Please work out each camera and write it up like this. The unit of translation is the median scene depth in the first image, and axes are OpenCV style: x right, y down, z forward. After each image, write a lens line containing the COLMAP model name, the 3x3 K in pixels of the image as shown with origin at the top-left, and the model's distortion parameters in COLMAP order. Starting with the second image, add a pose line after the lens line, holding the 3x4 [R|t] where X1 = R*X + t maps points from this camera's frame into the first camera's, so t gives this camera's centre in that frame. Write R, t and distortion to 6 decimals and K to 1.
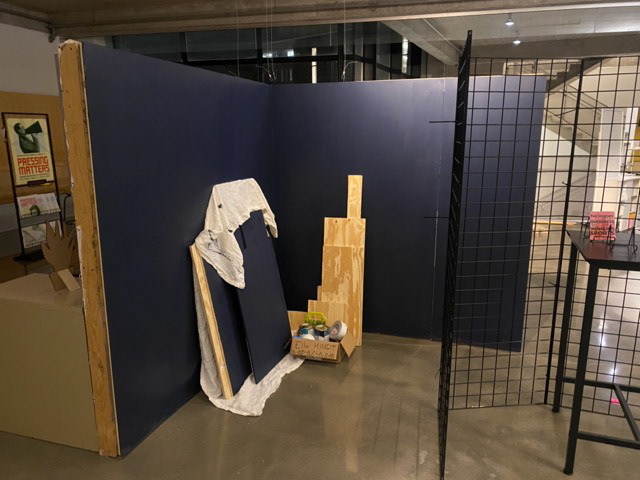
lens RADIAL K [[483.9, 0, 320.0], [0, 483.9, 240.0], [0, 0, 1]] dist [0.006749, 0.002651]
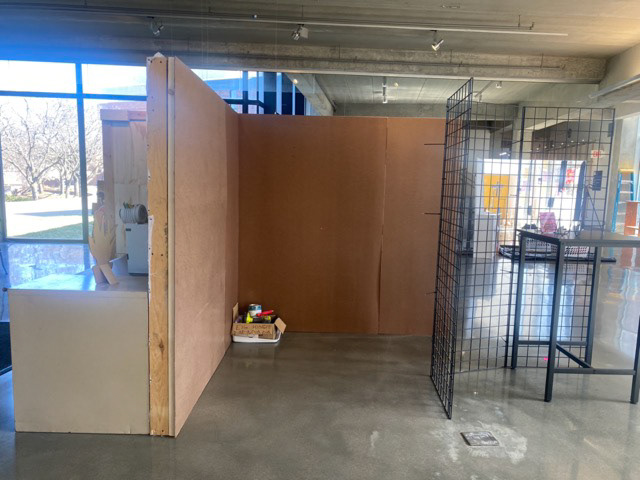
lens RADIAL K [[483.9, 0, 320.0], [0, 483.9, 240.0], [0, 0, 1]] dist [0.006749, 0.002651]
pose [[0.964865, 0.002862, 0.262732, -0.391866], [0.022390, 0.995408, -0.093069, 0.130888], [-0.261791, 0.095682, 0.960370, -0.146388]]
